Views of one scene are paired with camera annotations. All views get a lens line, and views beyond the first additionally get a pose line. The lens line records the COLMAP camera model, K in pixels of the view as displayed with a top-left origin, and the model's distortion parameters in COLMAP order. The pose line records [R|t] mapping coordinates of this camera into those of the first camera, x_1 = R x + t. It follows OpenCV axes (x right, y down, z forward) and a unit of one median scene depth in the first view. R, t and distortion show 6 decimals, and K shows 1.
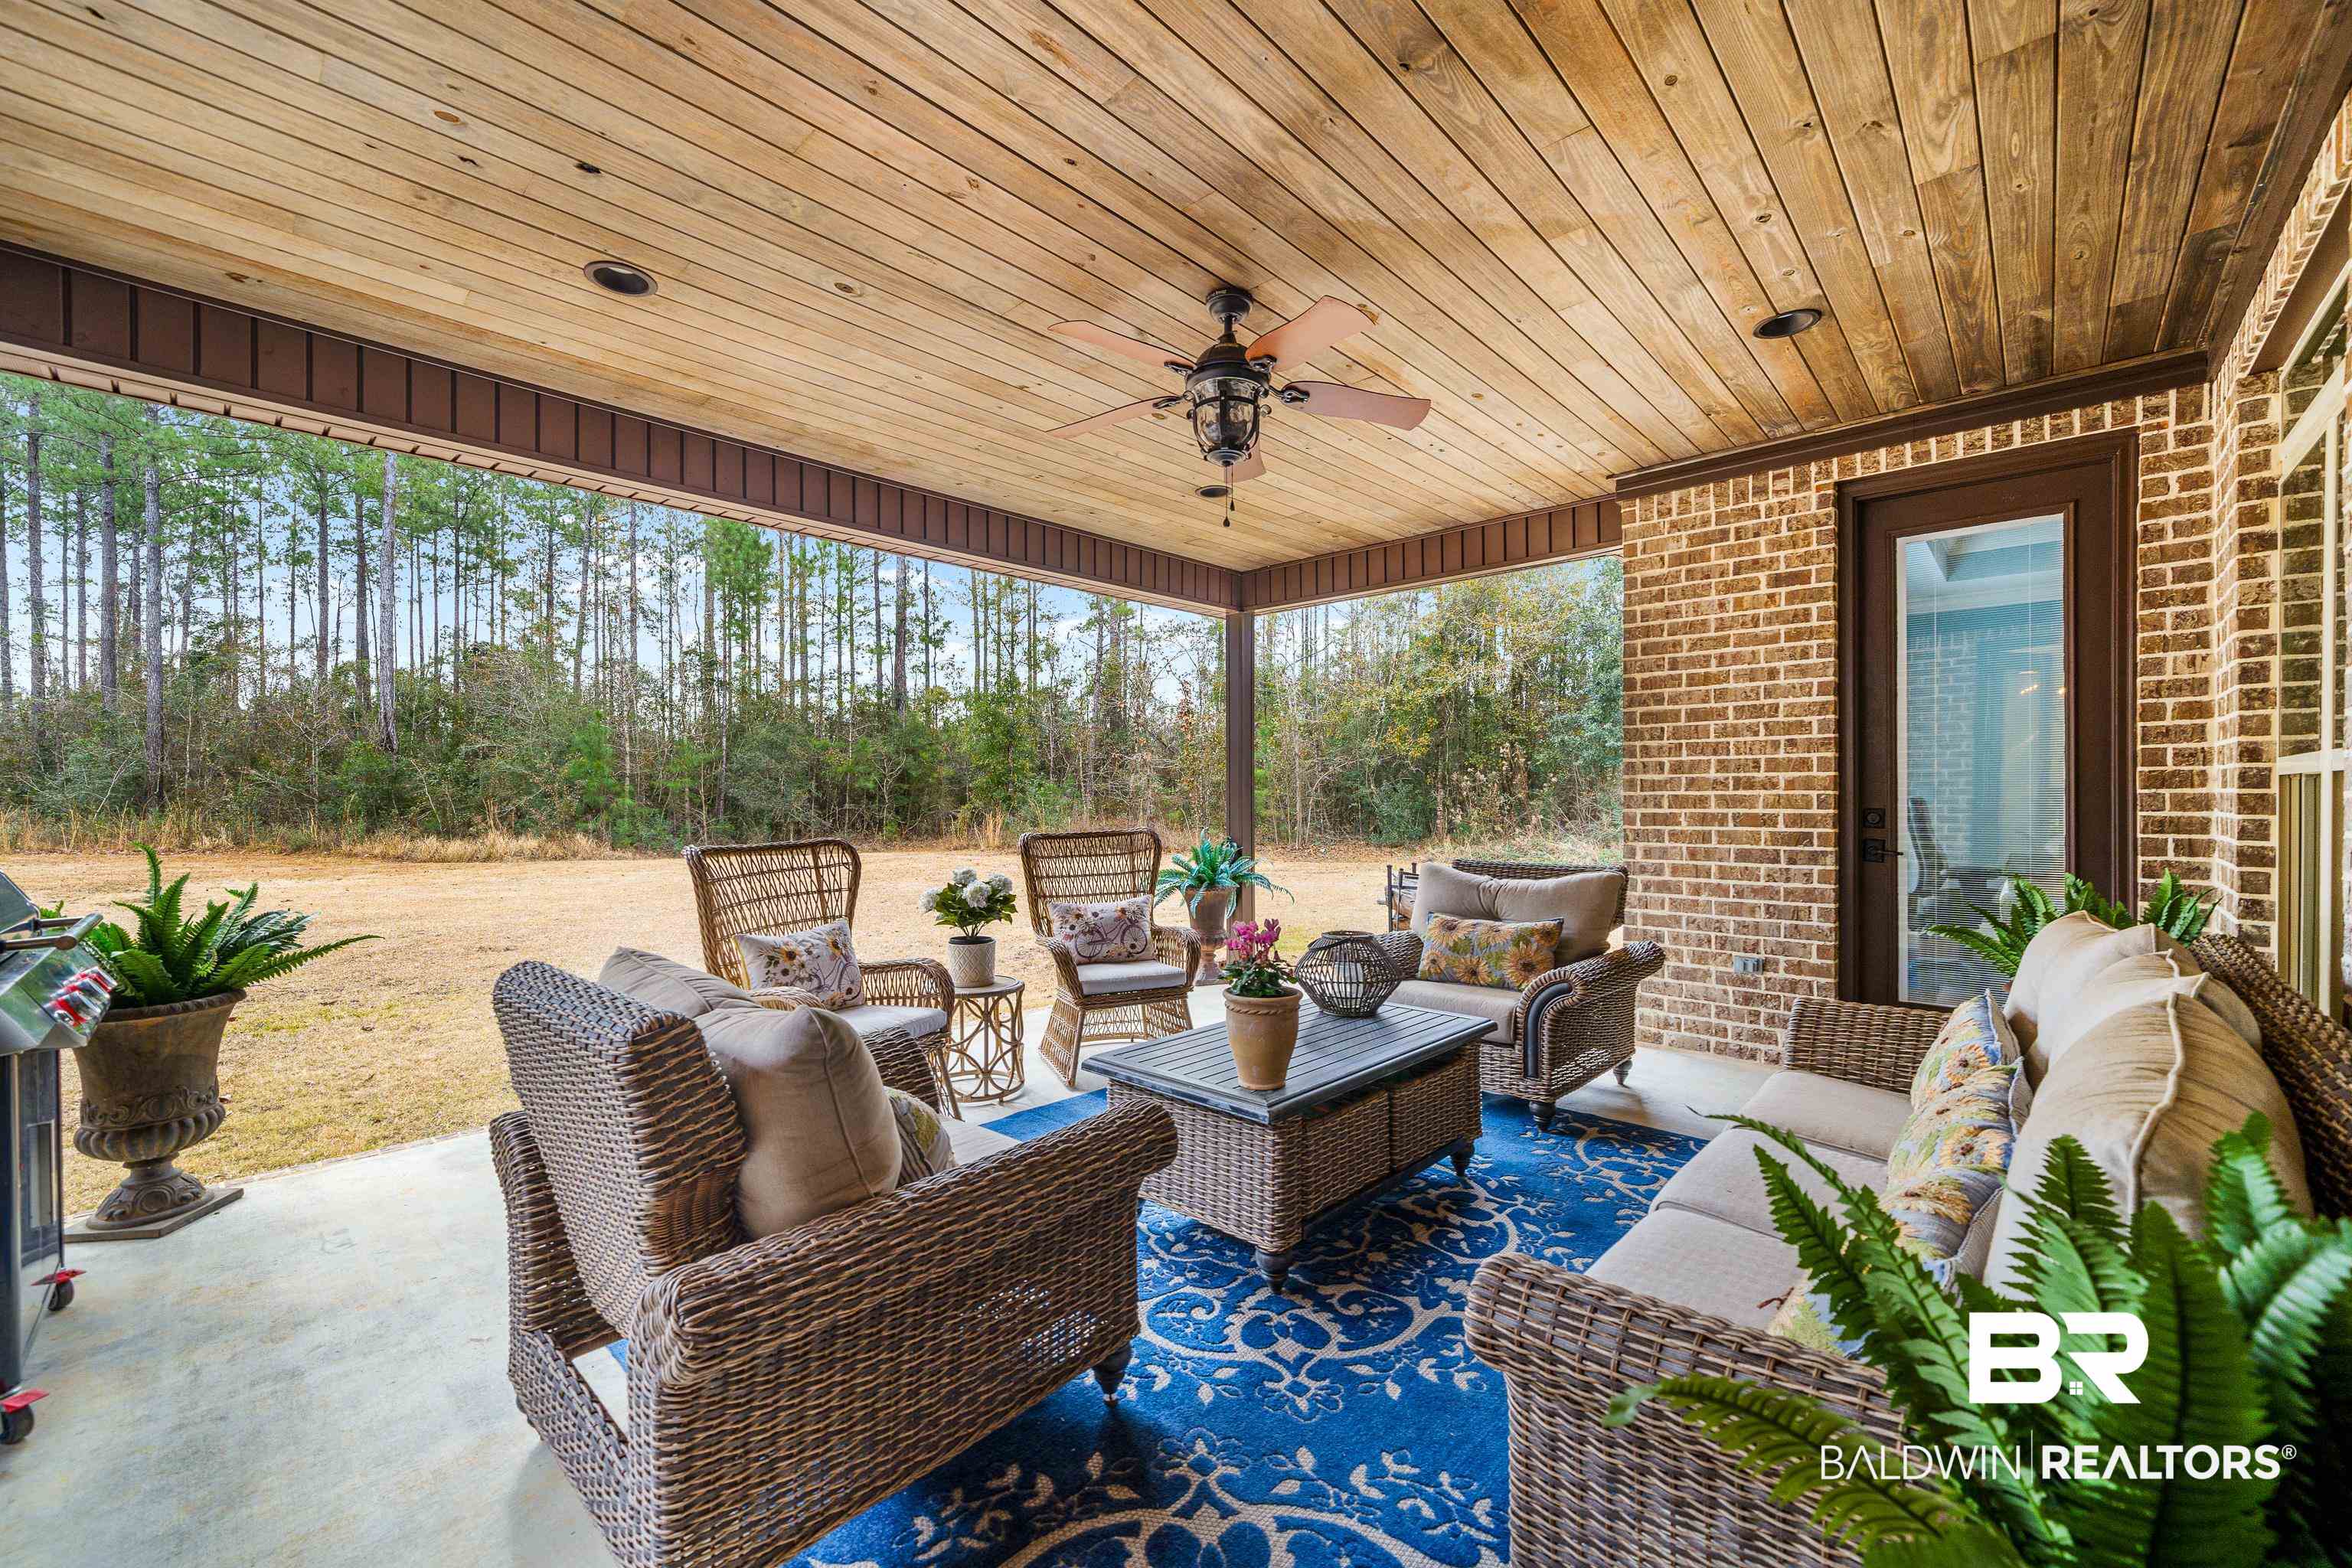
lens RADIAL K [[933.3, 0, 1150.2], [0, 933.3, 799.1], [0, 0, 1]] dist [-0.008805, 0.001217]
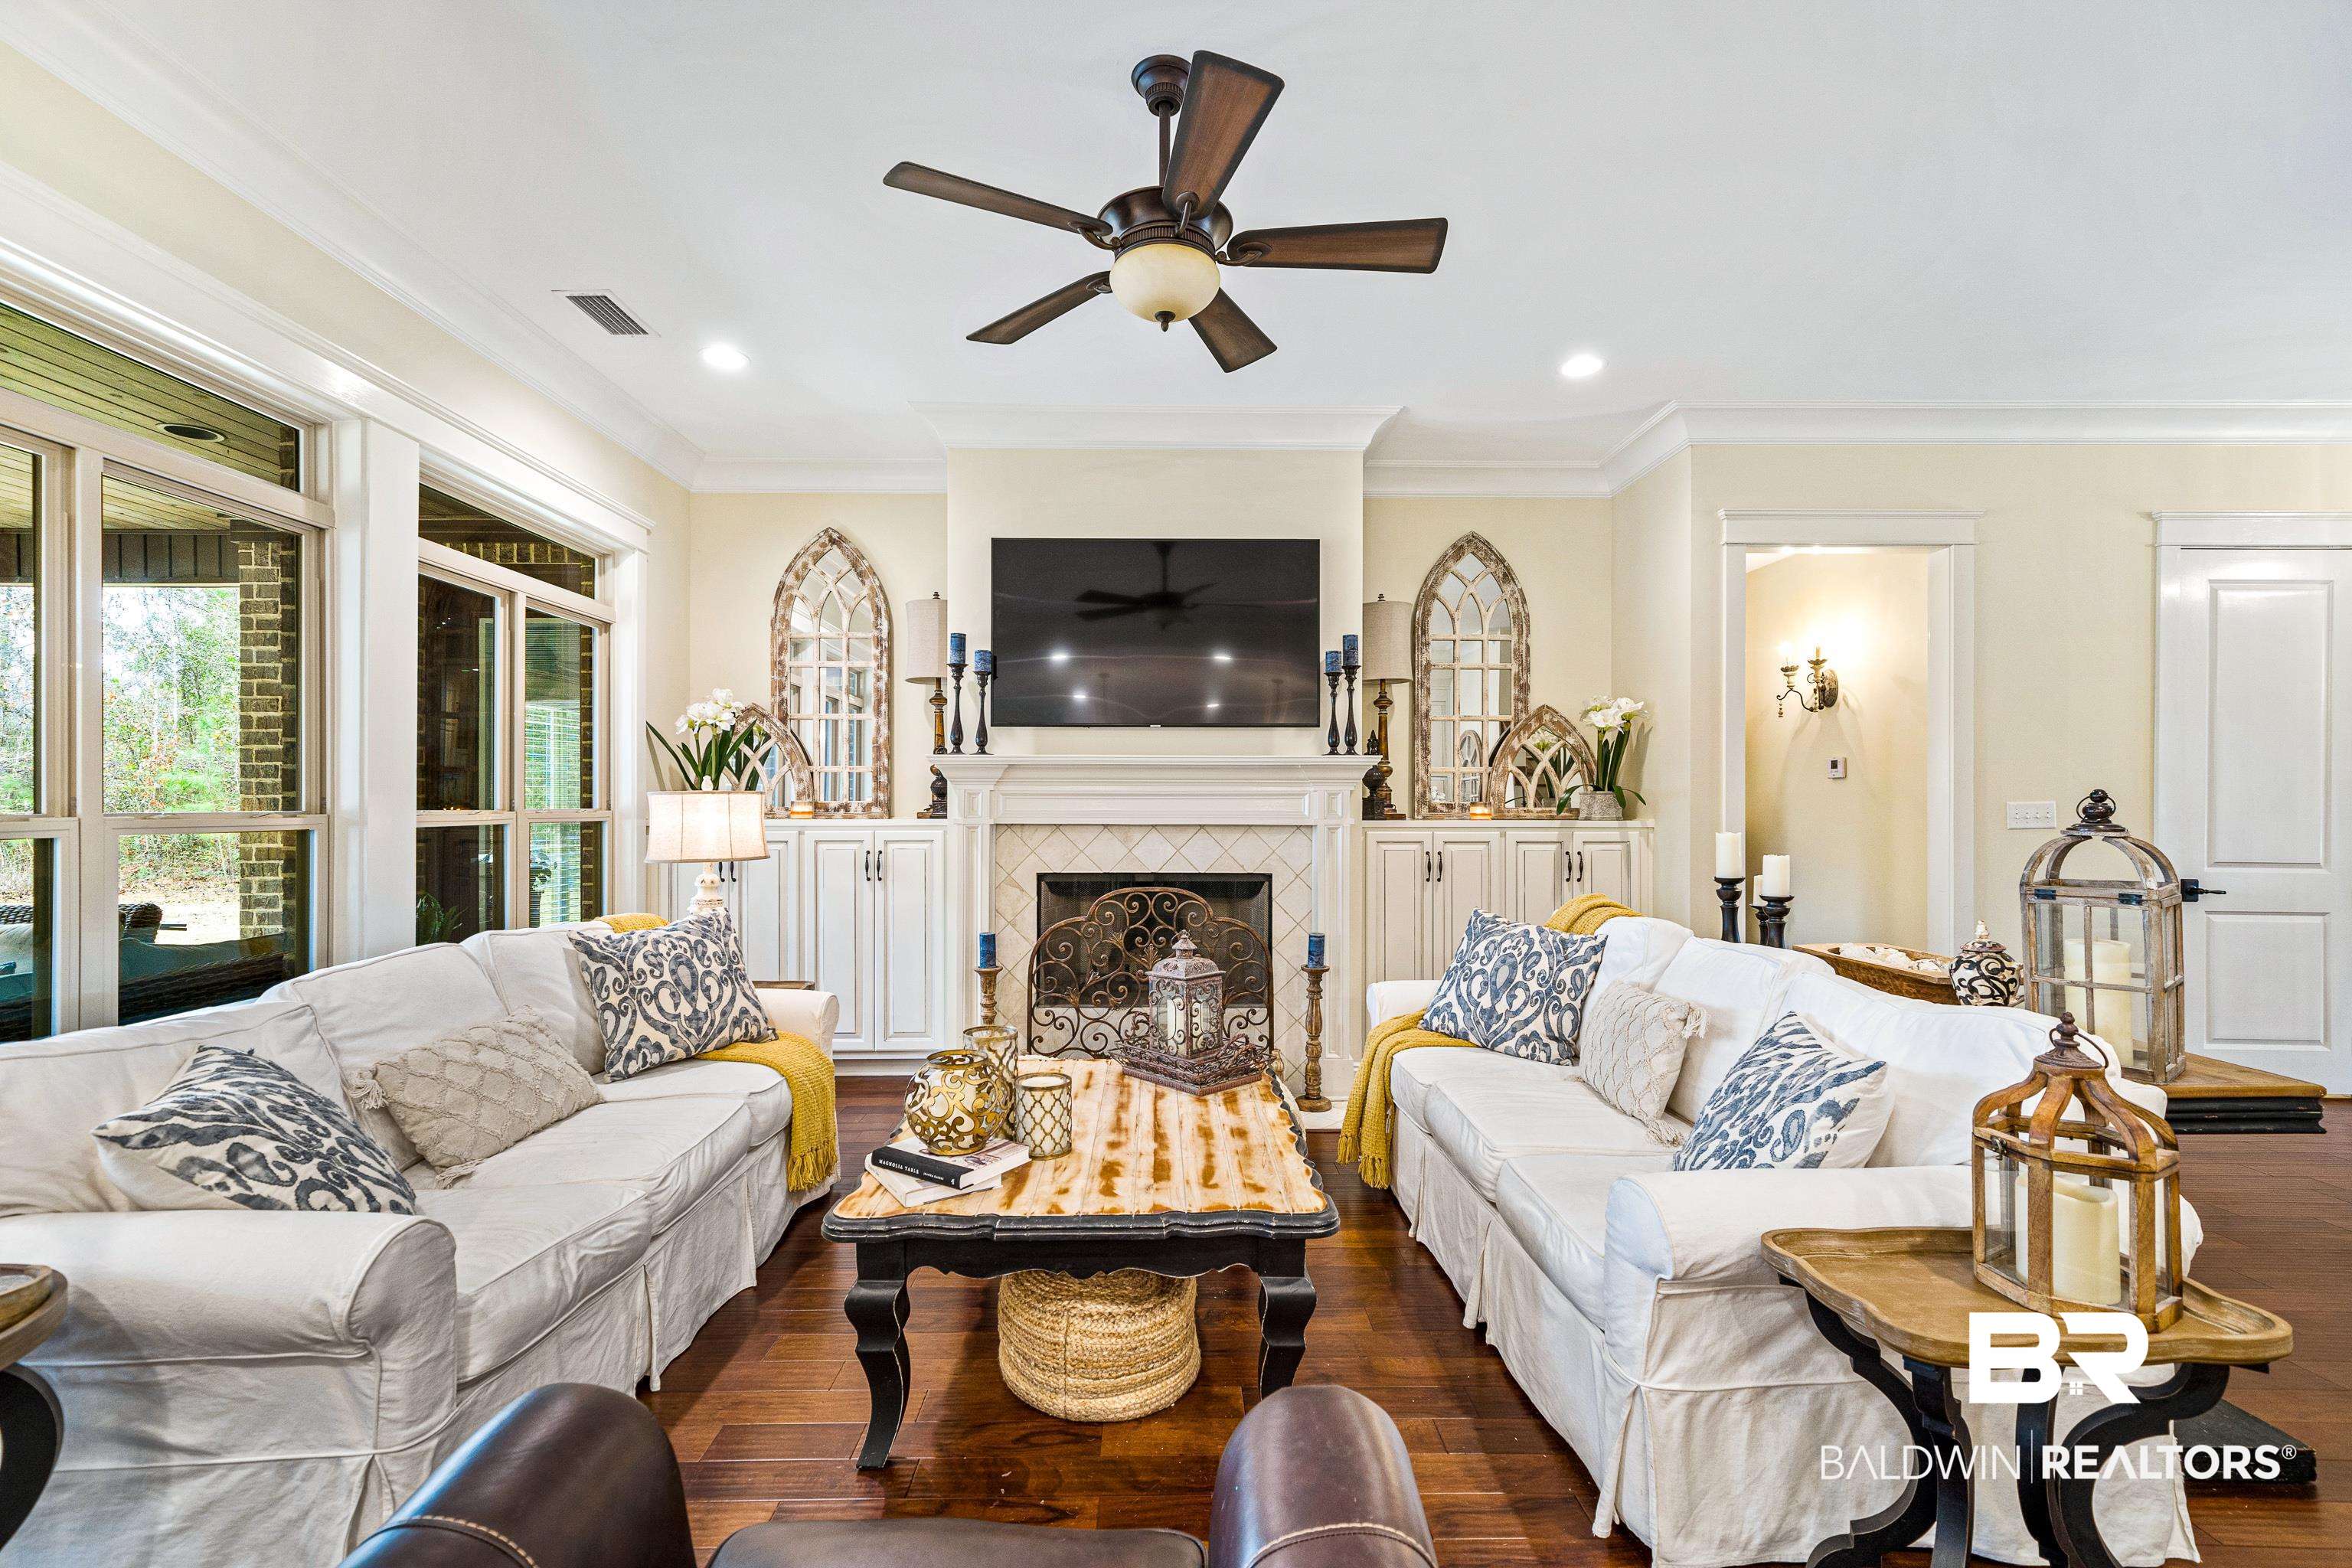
lens RADIAL K [[1051.5, 0, 1181.1], [0, 1051.5, 797.8], [0, 0, 1]] dist [0.009334, -0.001464]
pose [[0.713873, 0.007071, 0.700239, 0.436392], [-0.000123, 0.999950, -0.009972, -0.028866], [-0.700275, 0.007032, 0.713838, -0.546739]]
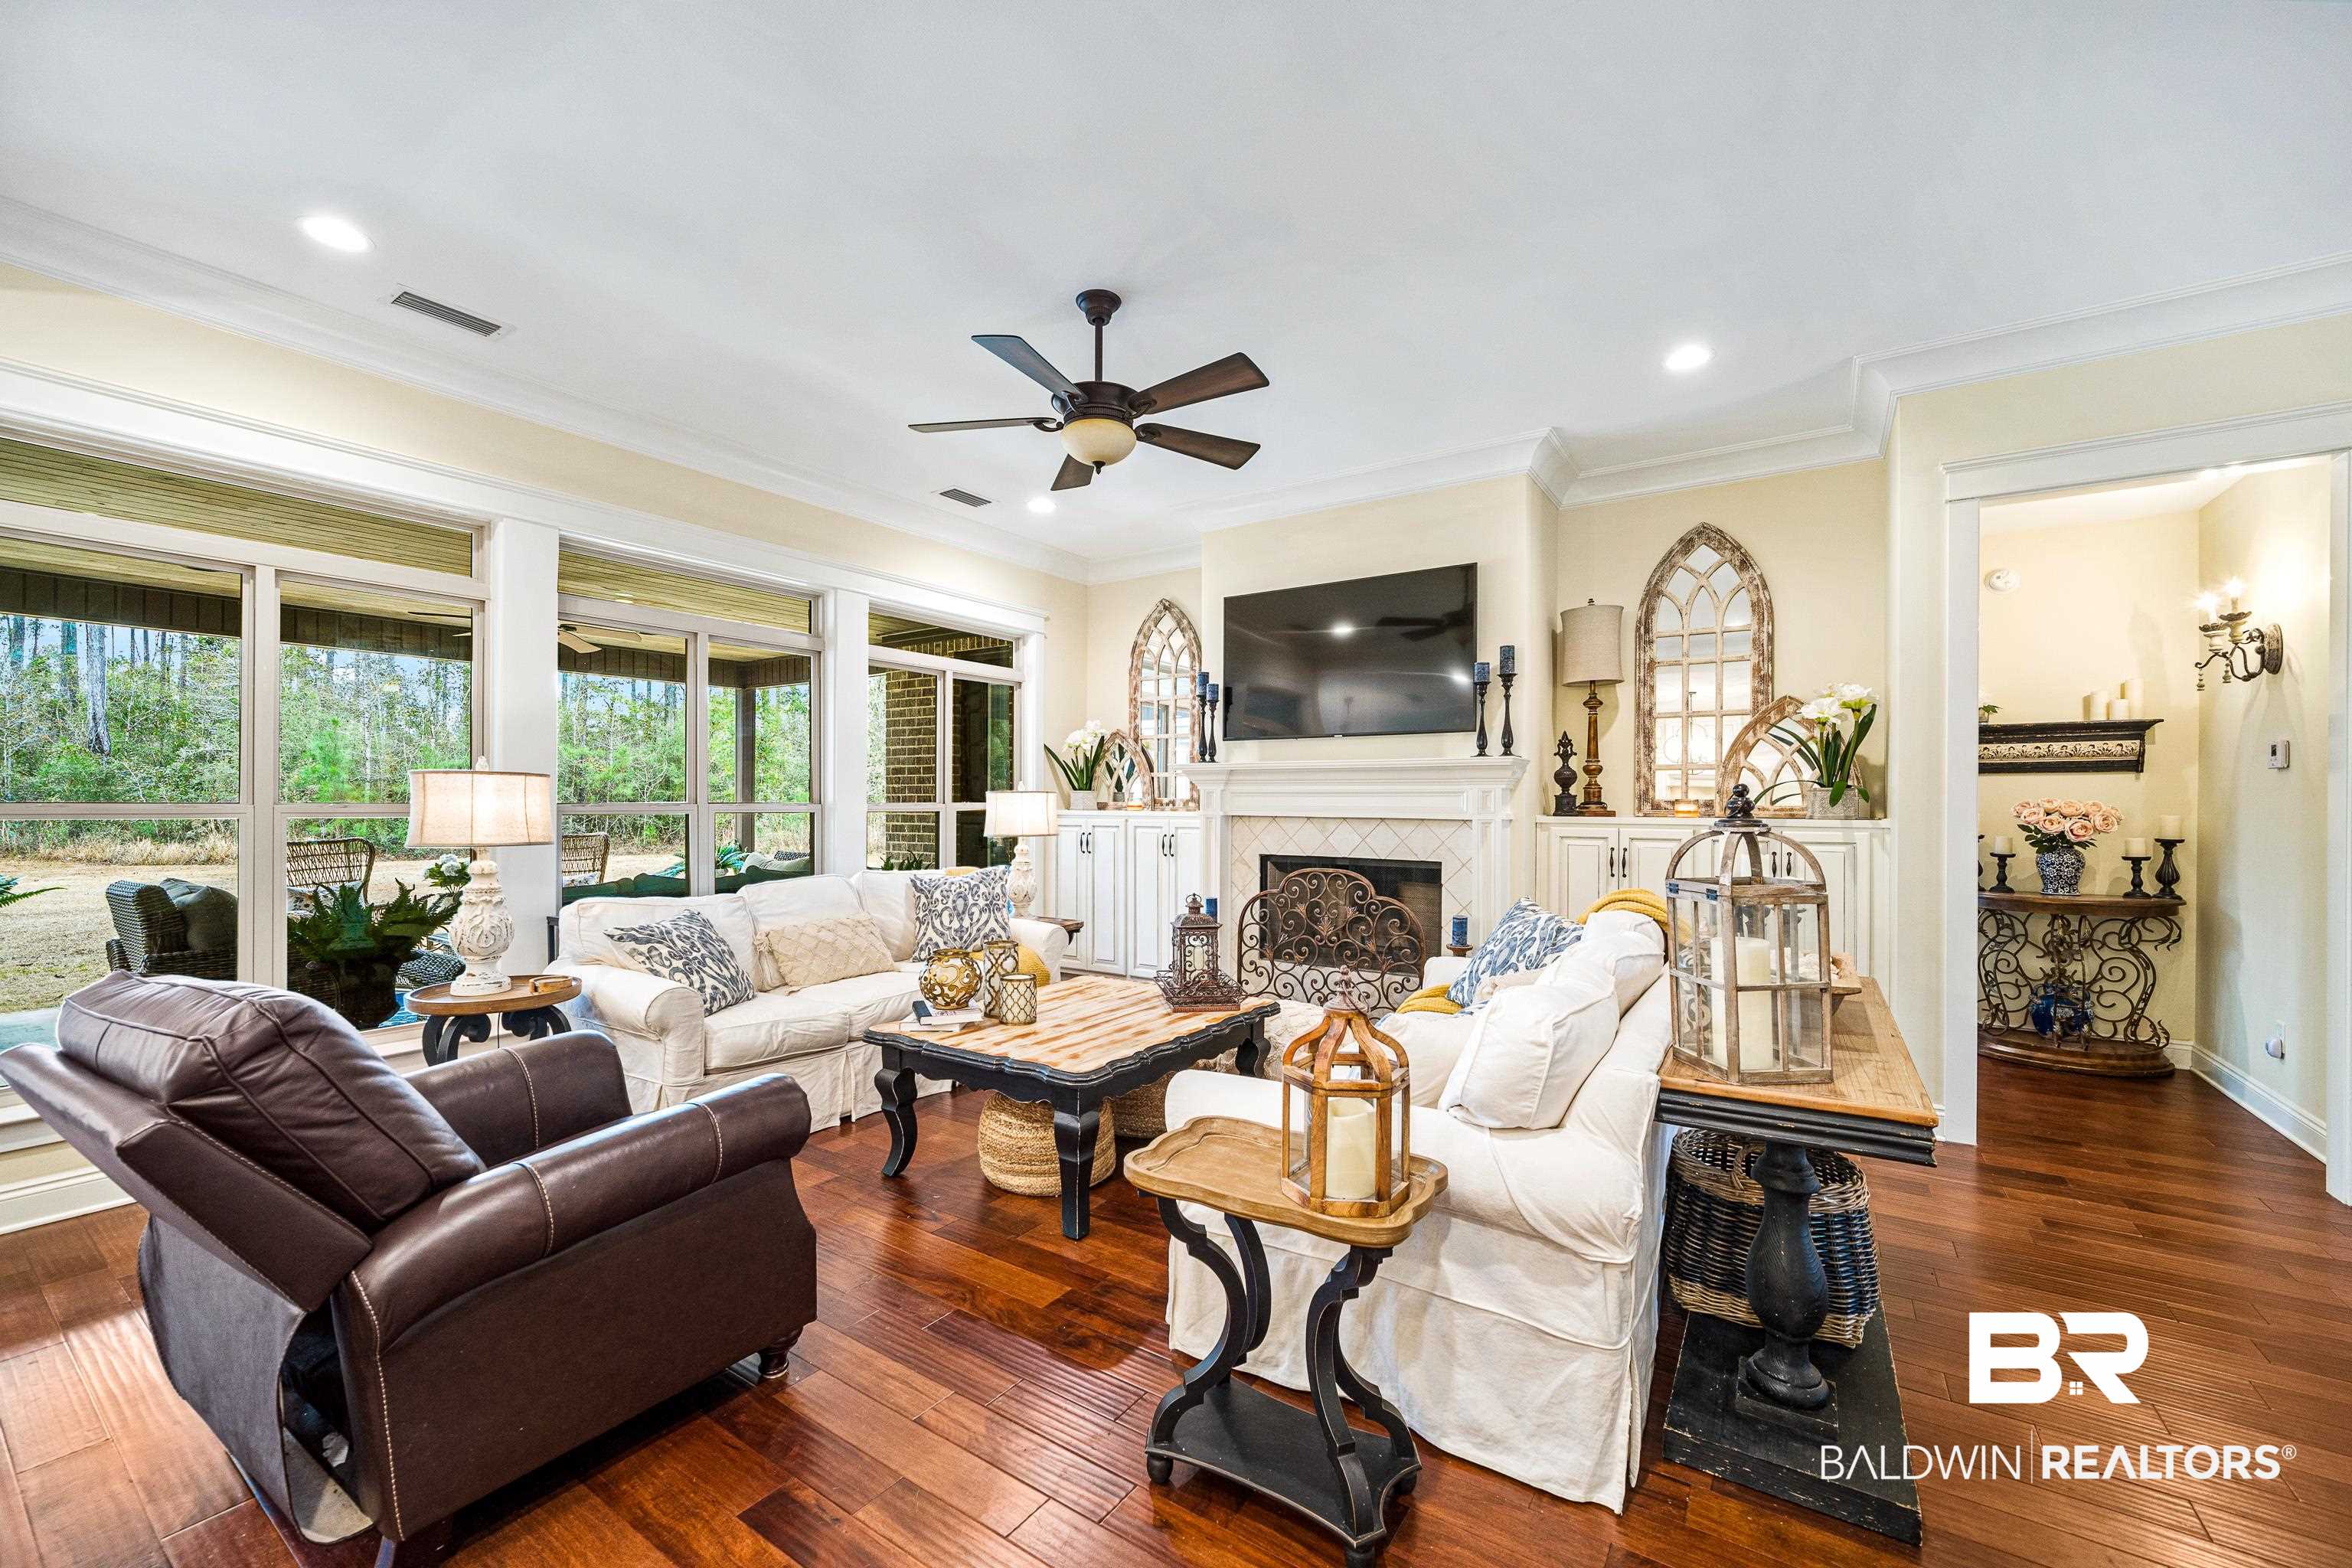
lens RADIAL K [[933.3, 0, 1137.6], [0, 933.3, 796.3], [0, 0, 1]] dist [-0.008805, 0.001217]
pose [[0.988205, 0.006456, 0.153000, 0.803600], [-0.005253, 0.999952, -0.008265, -0.027036], [-0.153046, 0.007364, 0.988192, -0.921652]]
